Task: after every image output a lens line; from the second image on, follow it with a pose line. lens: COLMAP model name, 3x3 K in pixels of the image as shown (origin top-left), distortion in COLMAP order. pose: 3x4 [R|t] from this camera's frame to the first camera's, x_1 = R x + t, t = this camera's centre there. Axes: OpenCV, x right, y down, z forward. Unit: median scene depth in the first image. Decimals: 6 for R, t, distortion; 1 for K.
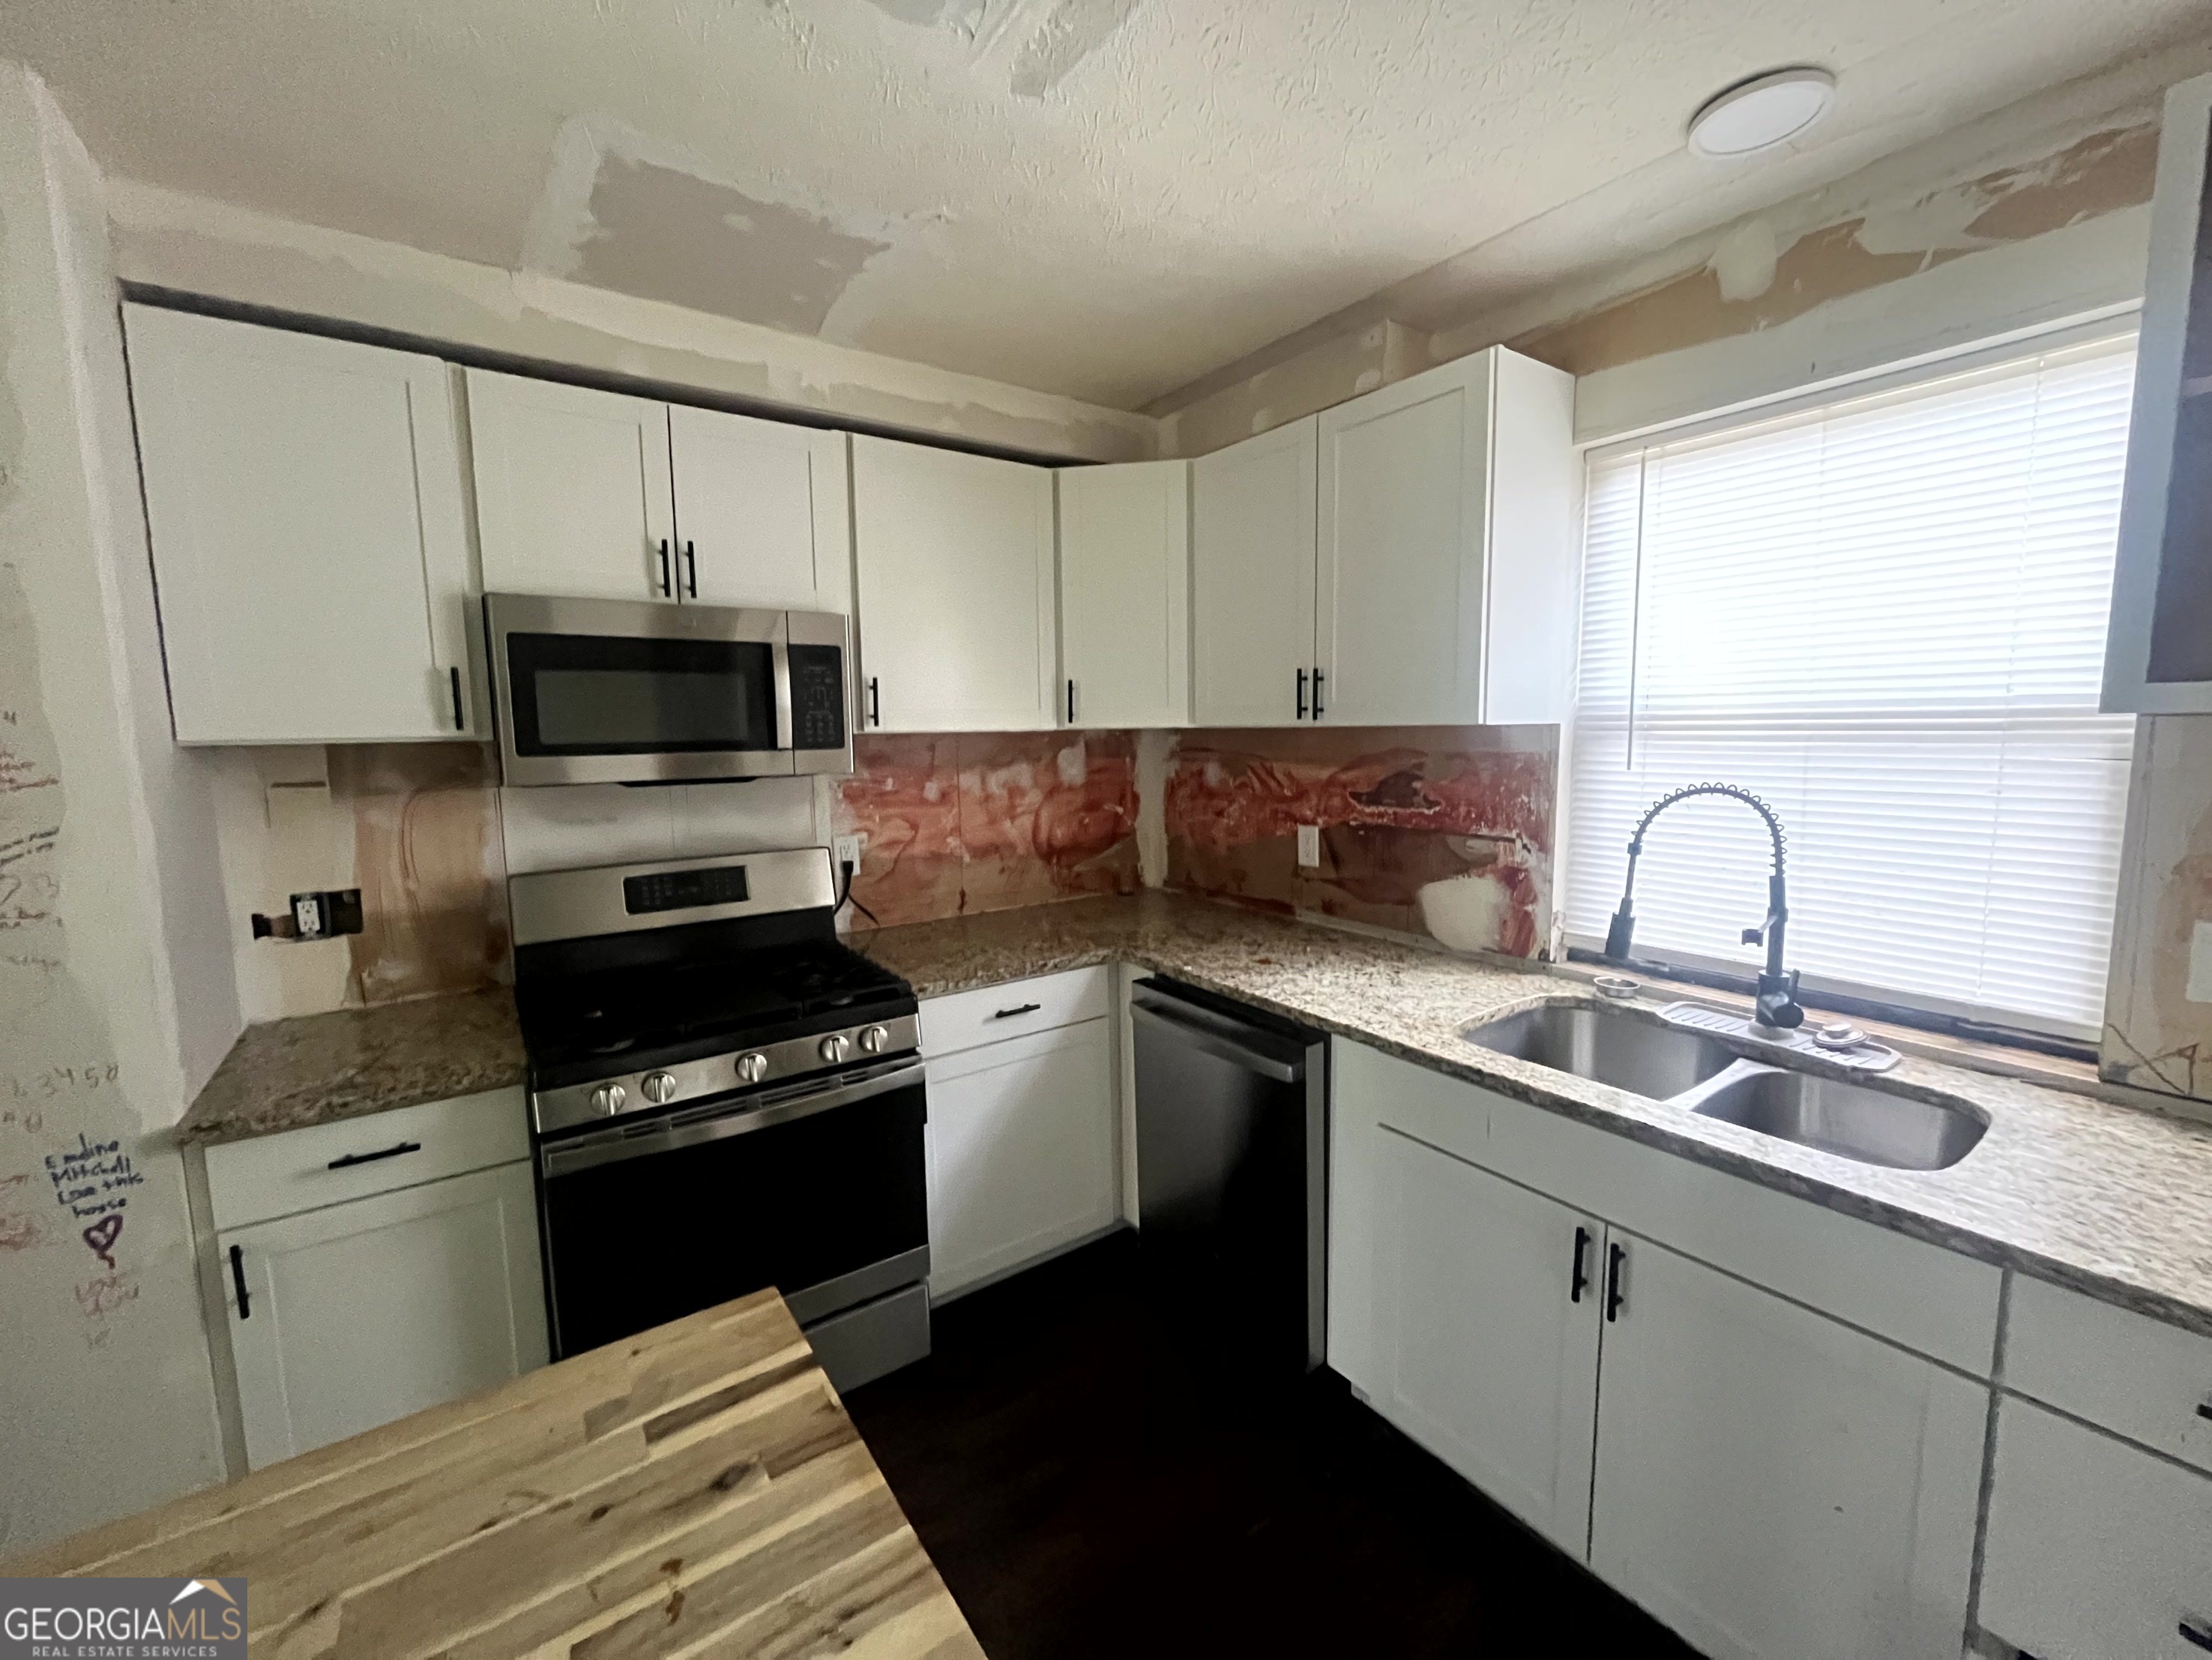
lens RADIAL K [[897.5, 0, 1100.0], [0, 897.5, 827.0], [0, 0, 1]] dist [-0.002347, 0.000006]
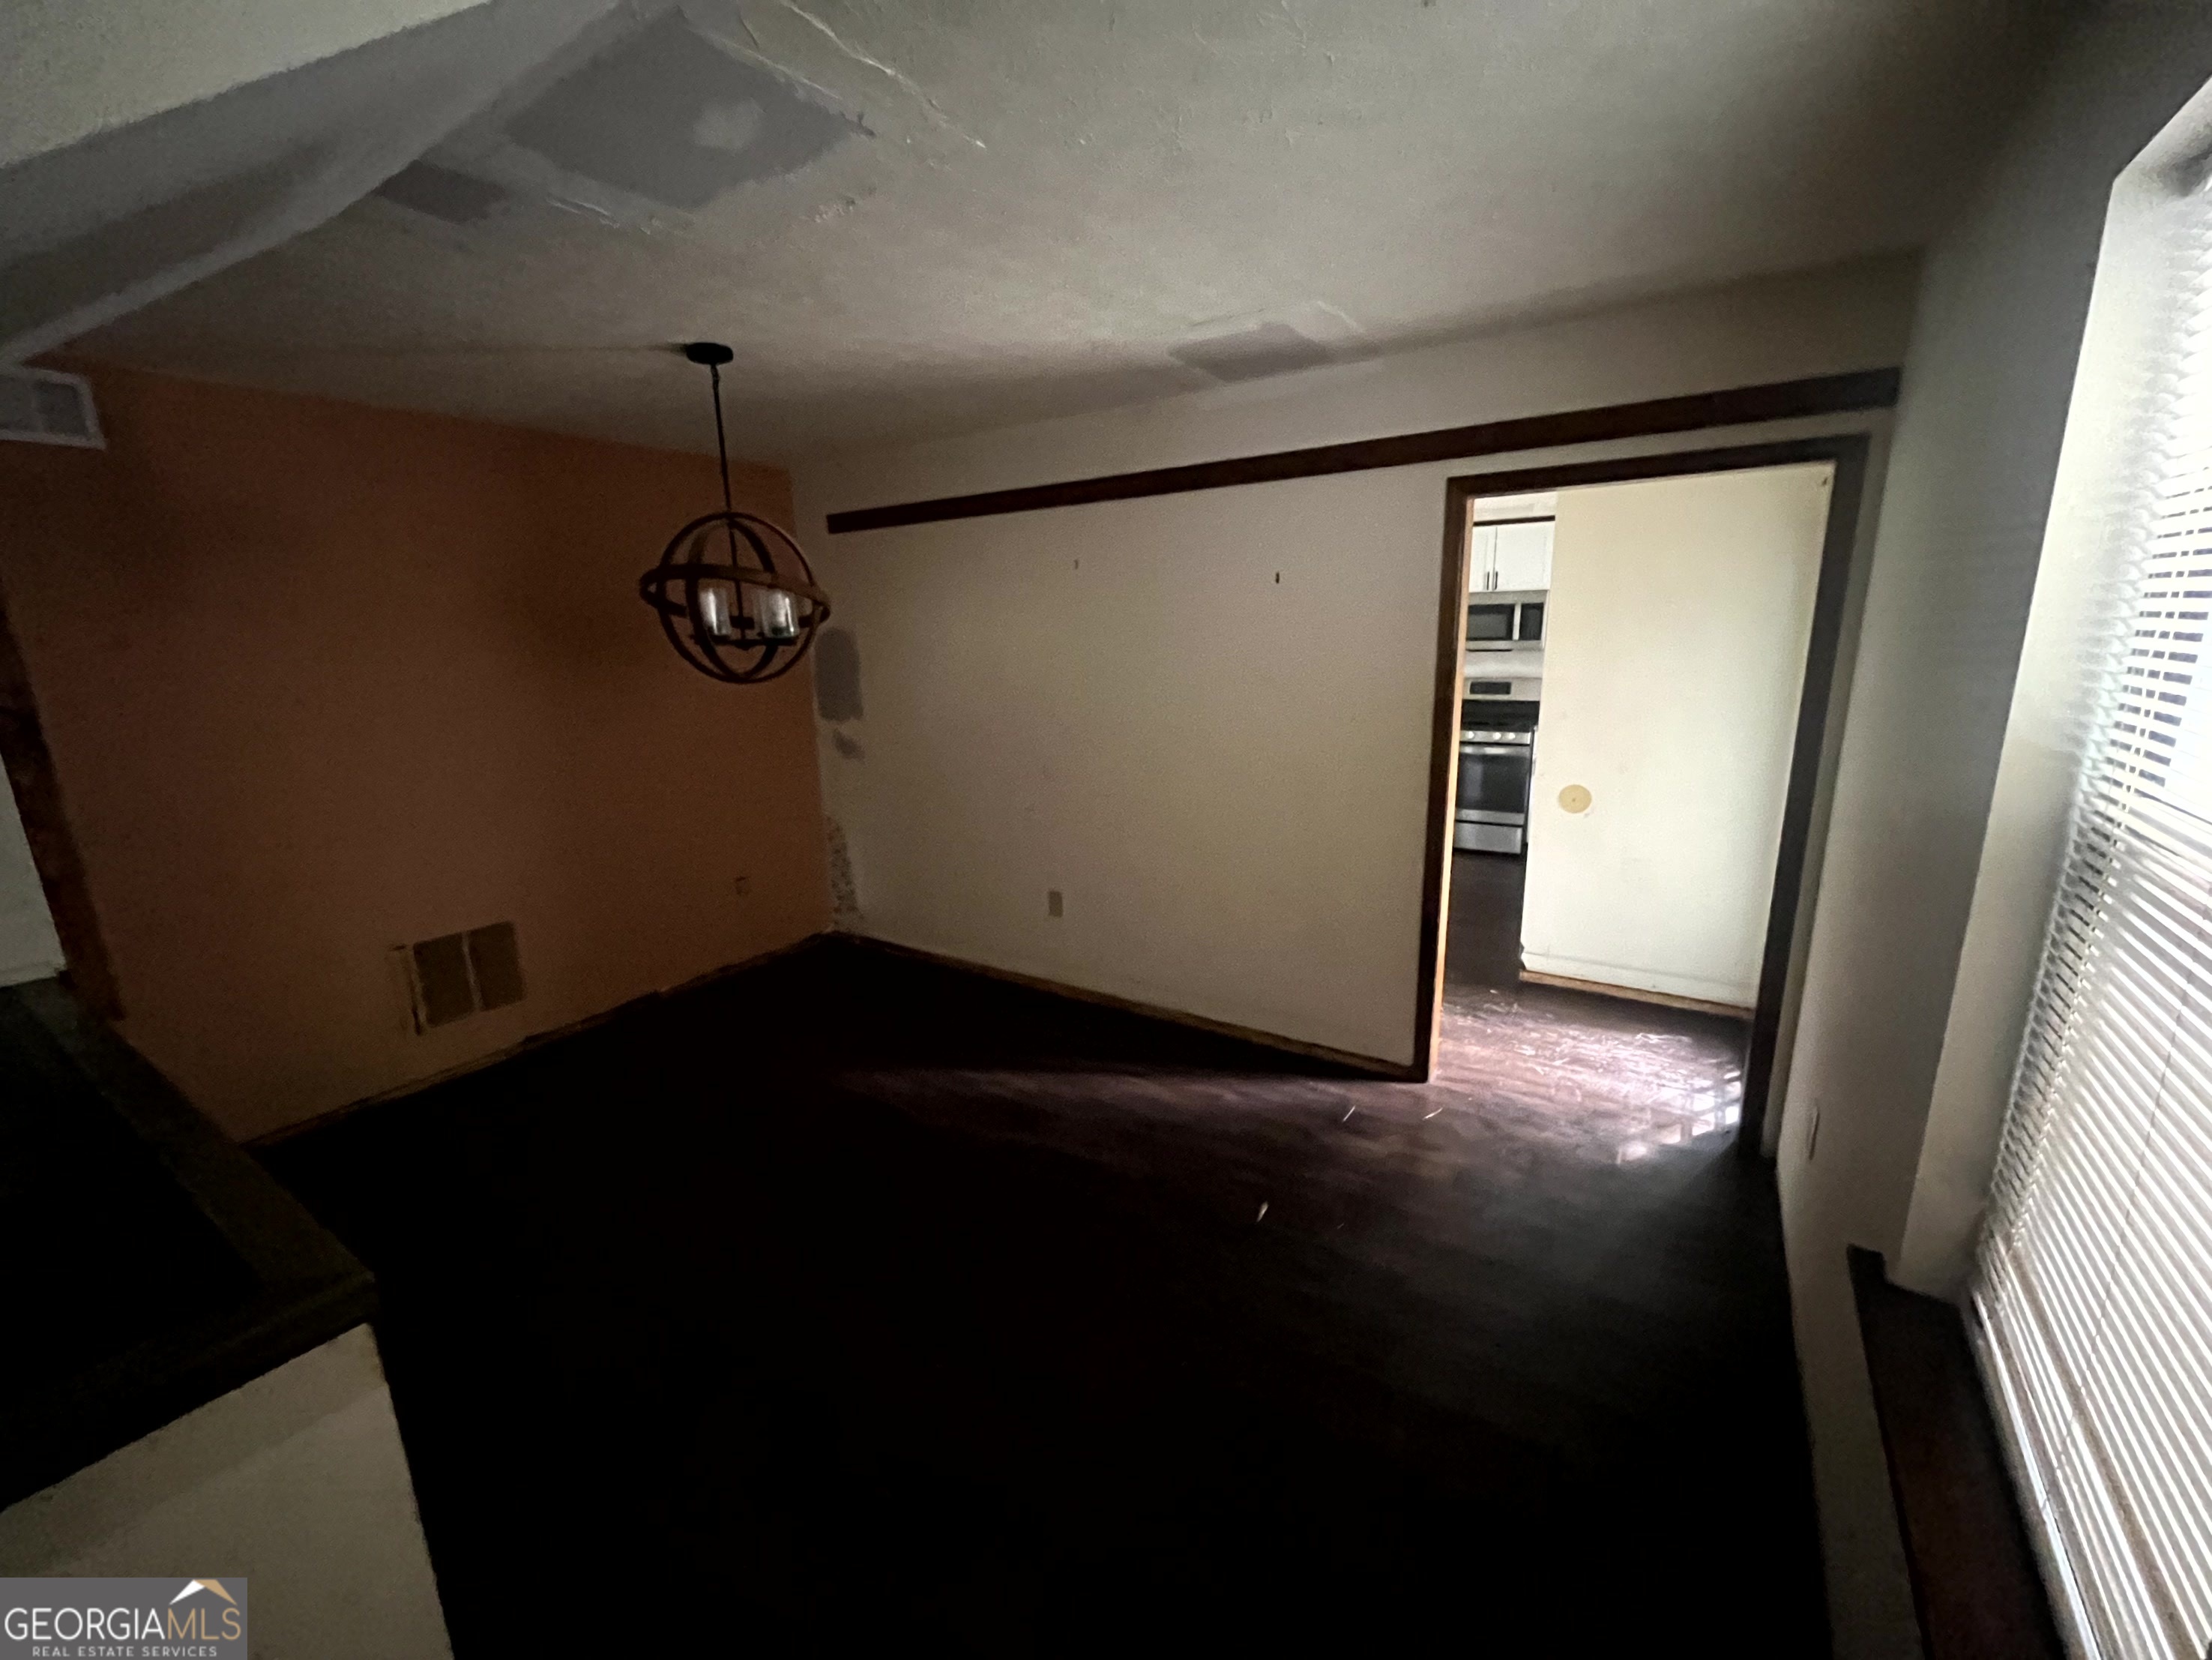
lens RADIAL K [[898.4, 0, 1106.0], [0, 898.4, 830.0], [0, 0, 1]] dist [-0.005511, -0.000043]
pose [[0.374001, 0.211371, -0.903020, 1.955534], [-0.085695, 0.977393, 0.193288, 0.069186], [0.923461, 0.005094, 0.383659, -1.378836]]
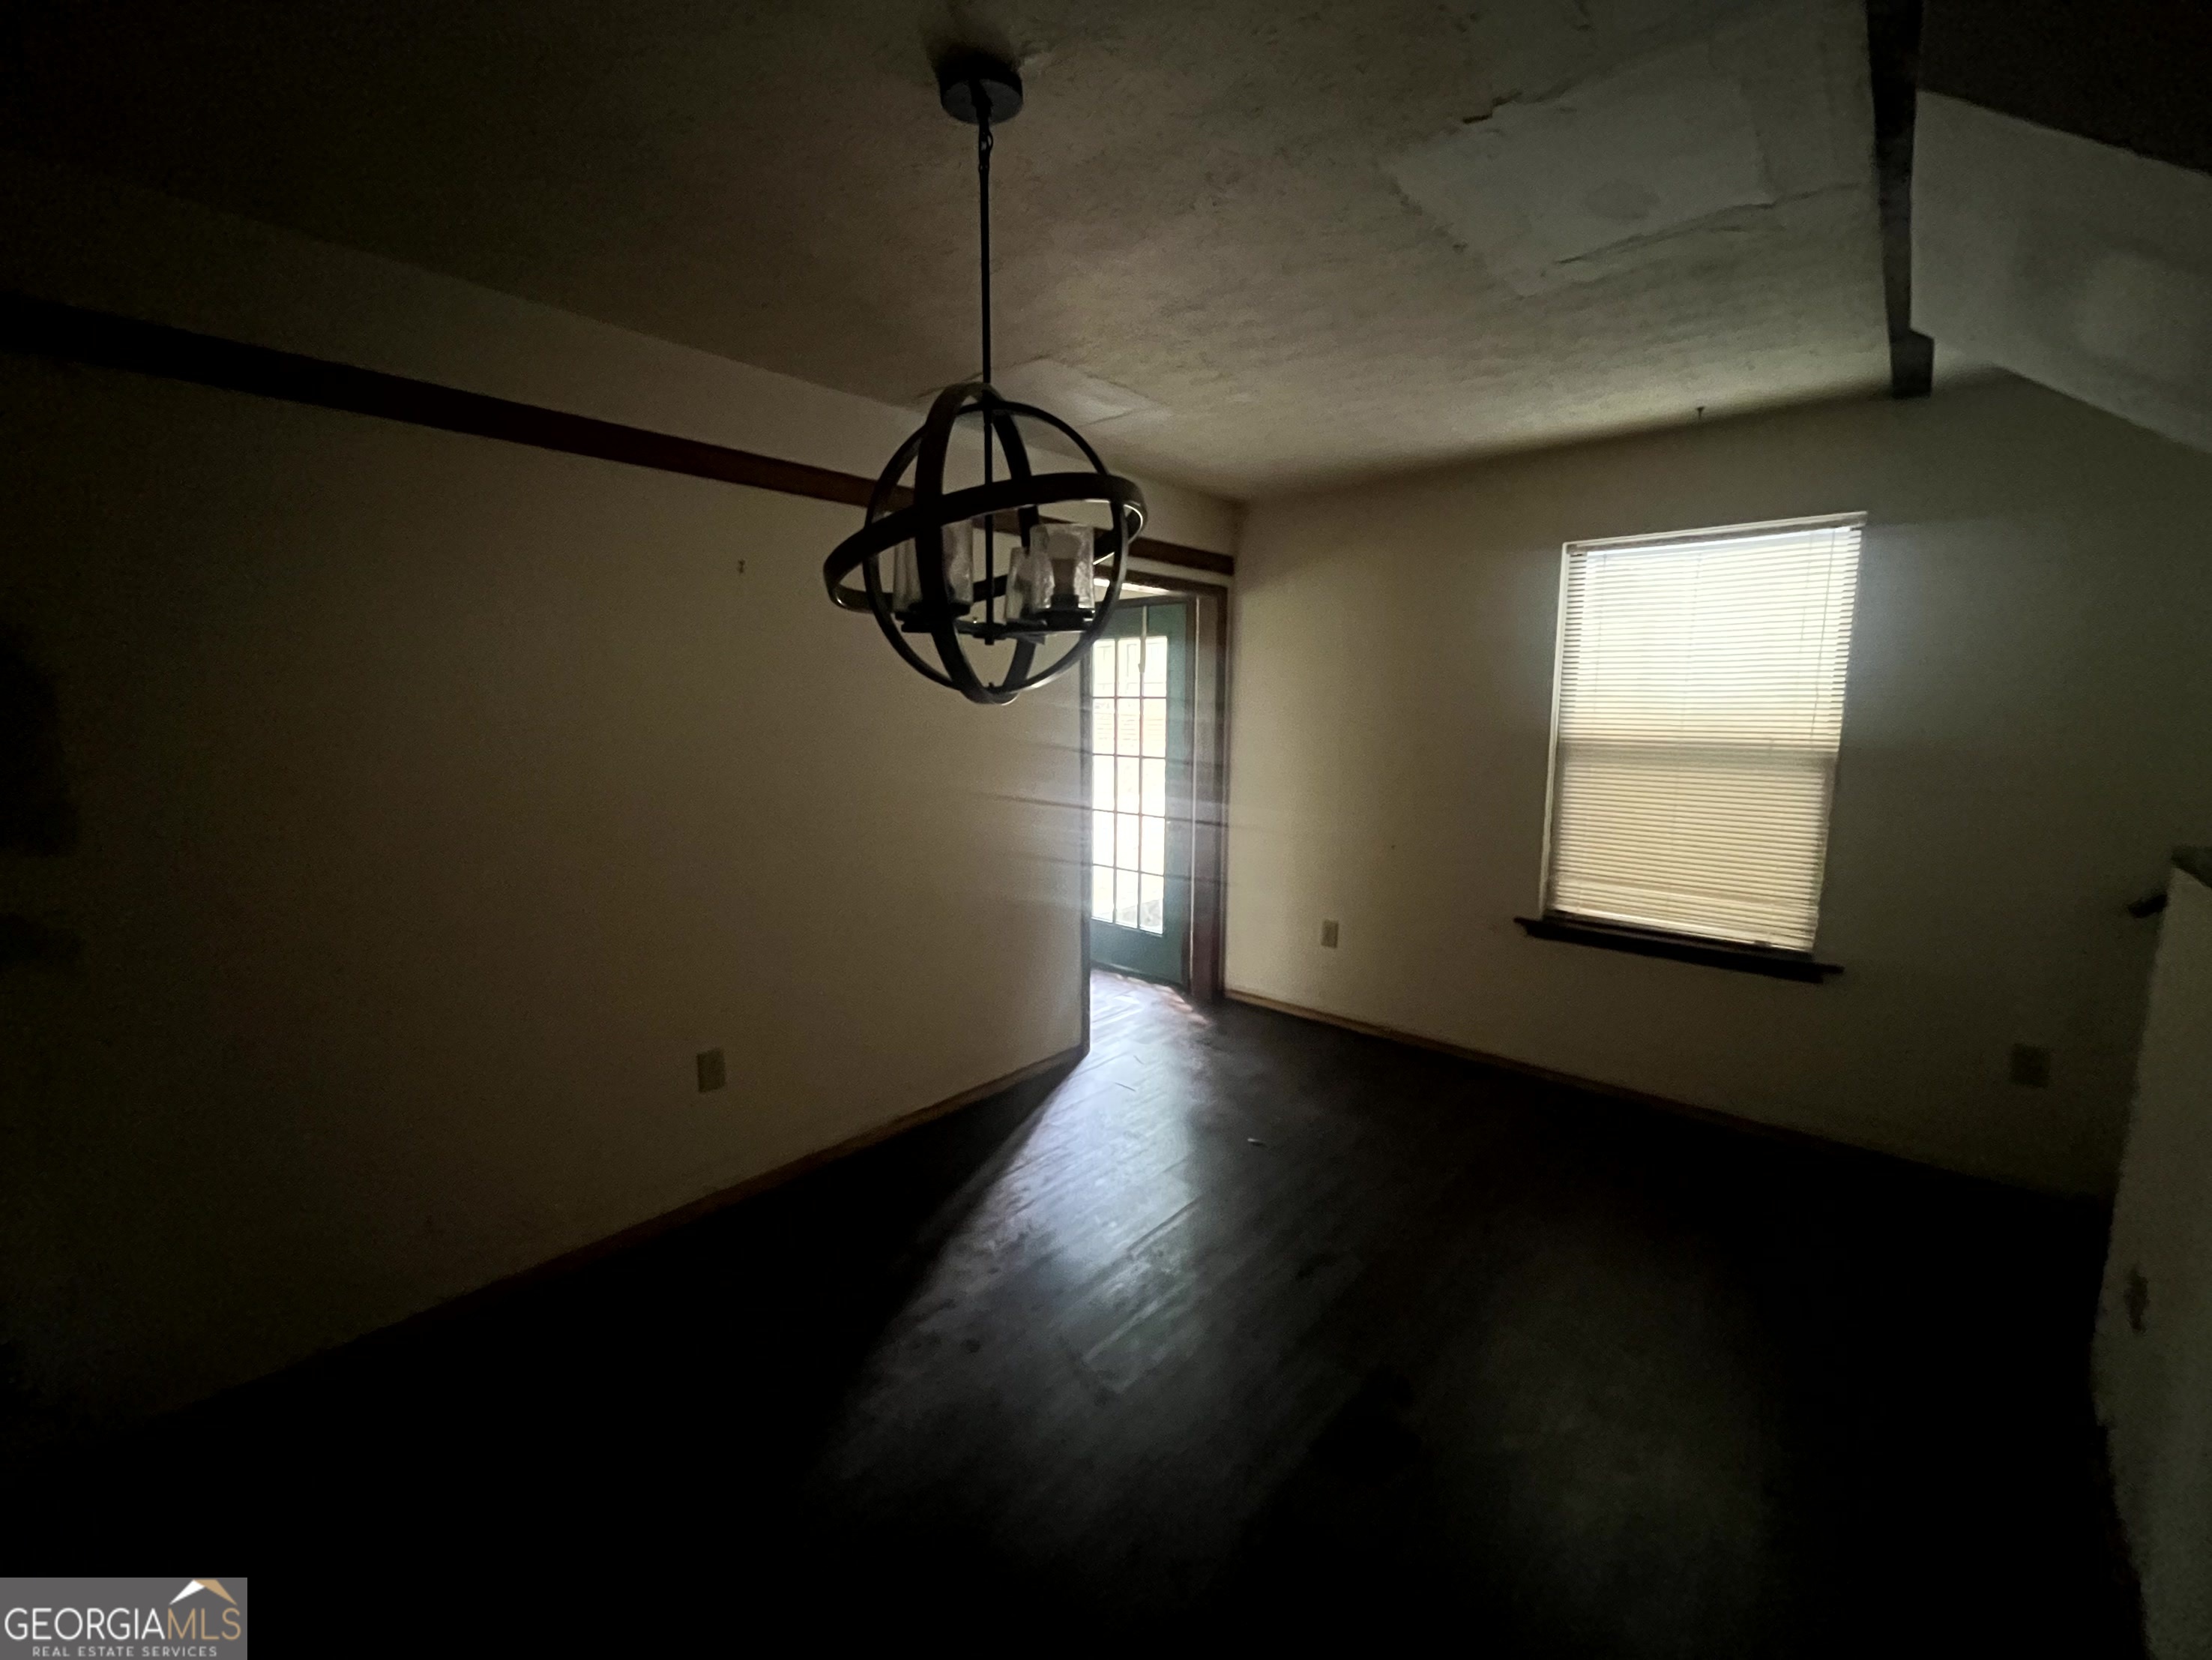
lens RADIAL K [[897.5, 0, 1100.0], [0, 897.5, 827.0], [0, 0, 1]] dist [-0.002347, 0.000006]
pose [[0.973226, -0.010131, 0.229628, 0.446483], [0.005962, 0.999805, 0.018838, 0.245464], [-0.229774, -0.016964, 0.973096, -2.083288]]
